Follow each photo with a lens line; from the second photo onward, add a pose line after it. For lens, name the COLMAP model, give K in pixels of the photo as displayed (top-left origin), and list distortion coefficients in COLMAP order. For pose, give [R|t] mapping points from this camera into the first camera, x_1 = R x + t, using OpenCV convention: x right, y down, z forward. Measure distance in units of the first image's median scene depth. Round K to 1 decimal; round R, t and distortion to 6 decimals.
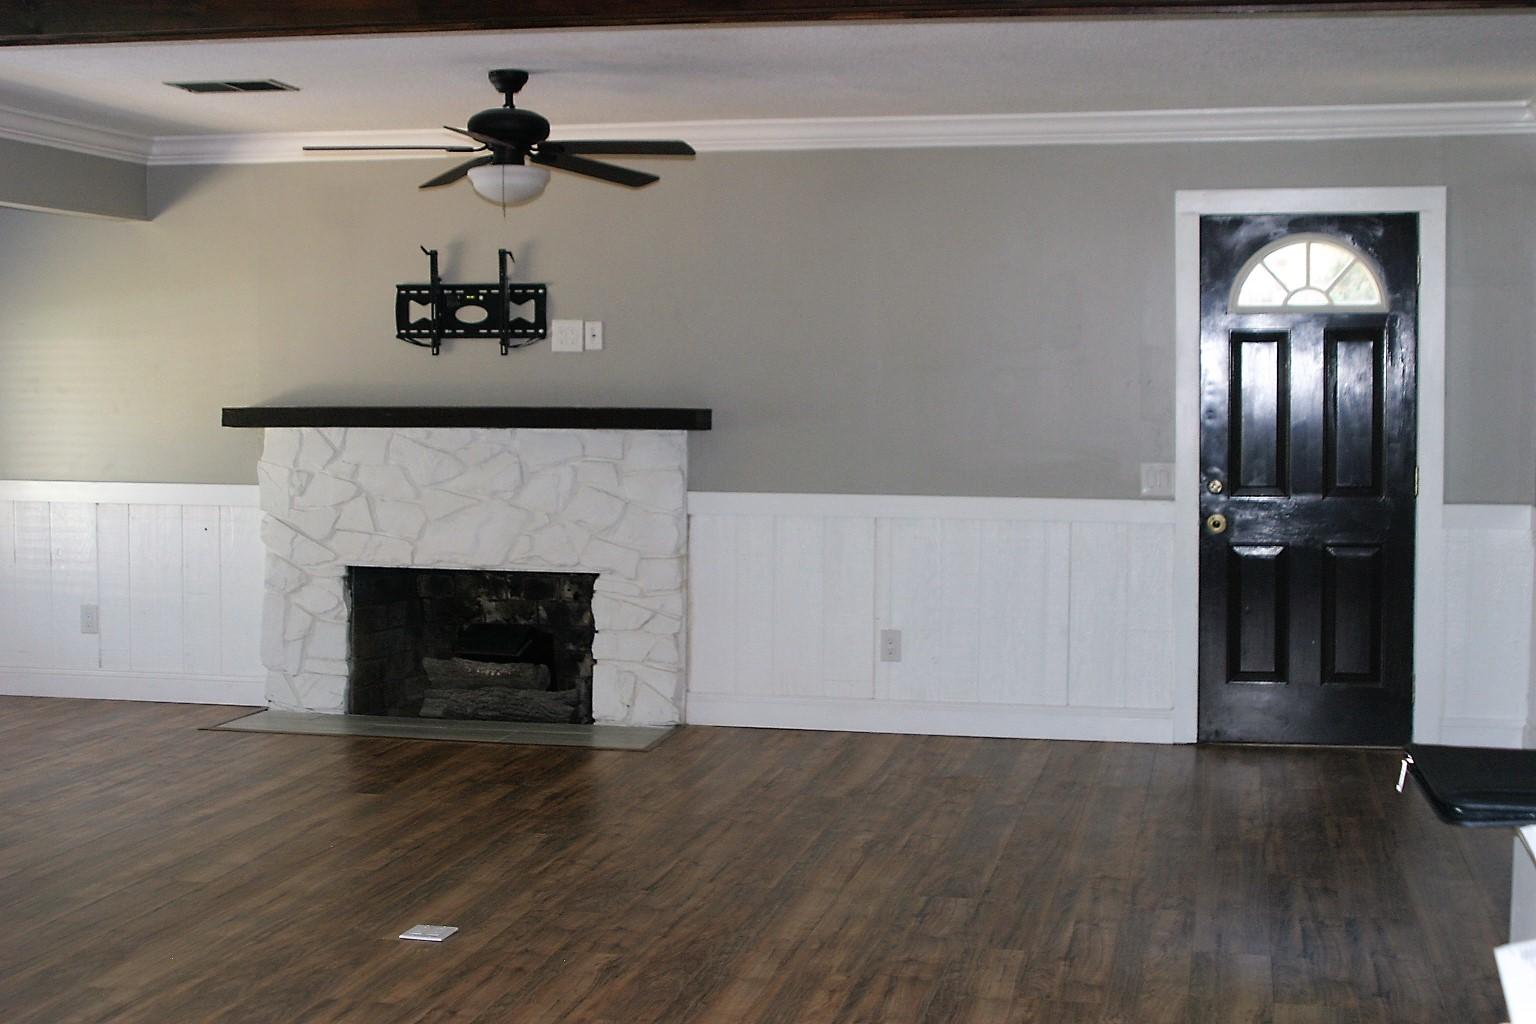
lens RADIAL K [[2190.4, 0, 771.4], [0, 2190.4, 509.8], [0, 0, 1]] dist [-0.073342, 0.000000]
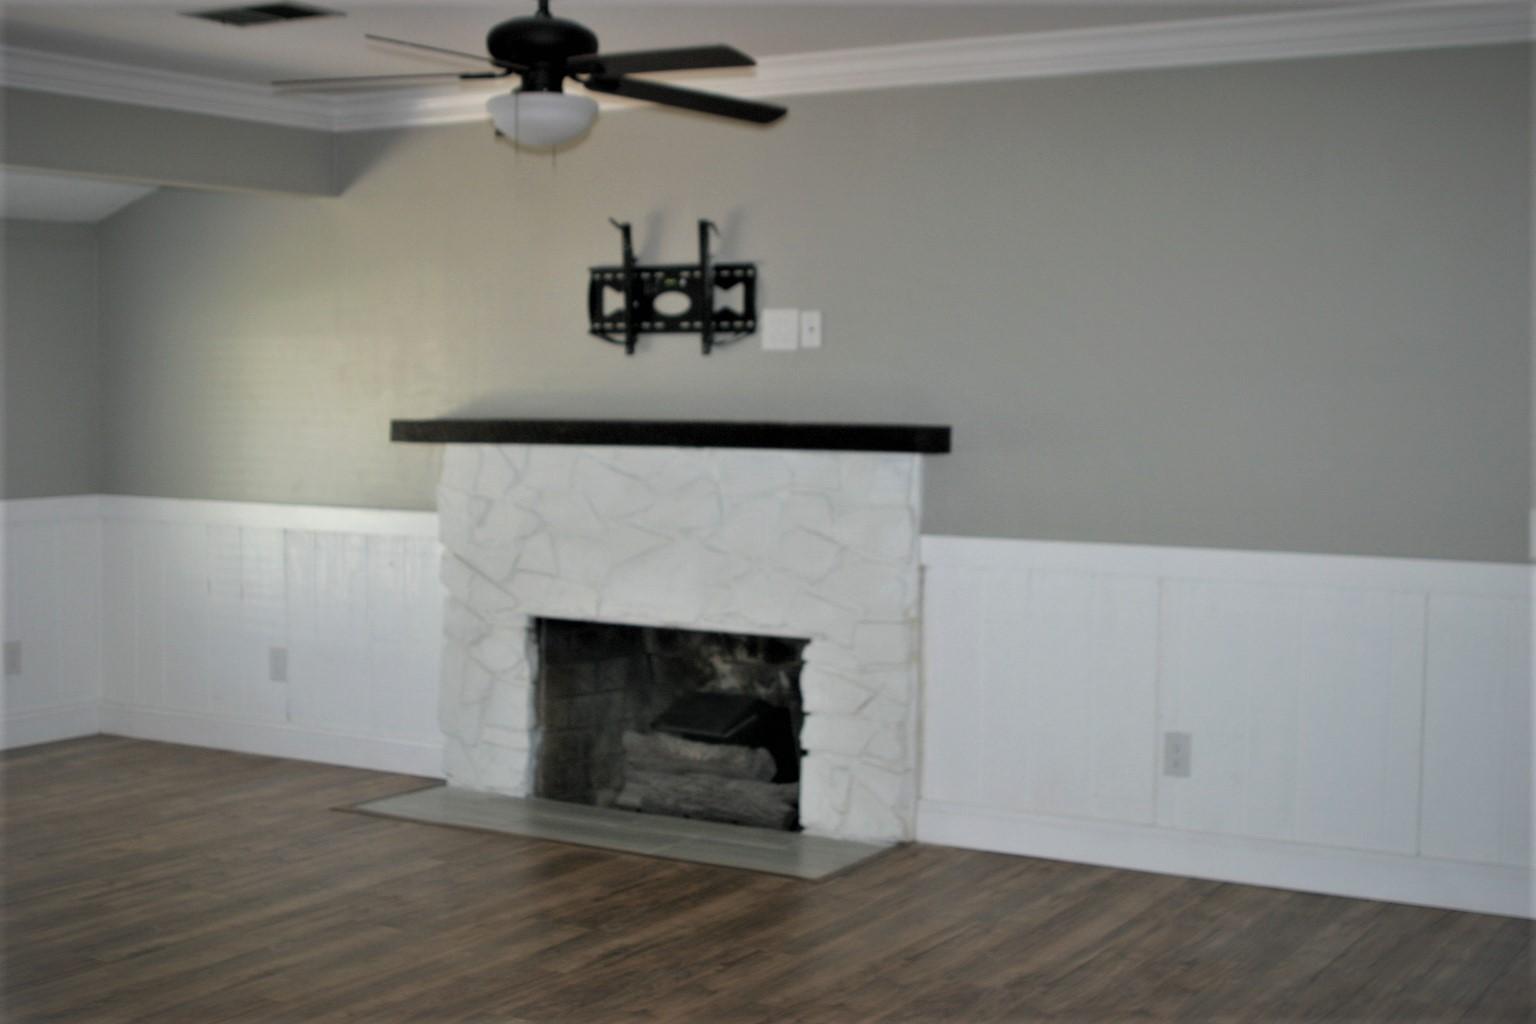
lens RADIAL K [[2190.4, 0, 764.6], [0, 2190.4, 514.9], [0, 0, 1]] dist [-0.073342, 0.000000]
pose [[0.939857, 0.021842, -0.340868, 0.165822], [-0.023237, 0.999730, -0.000009, -0.013641], [0.340776, 0.007929, 0.940111, 0.266788]]
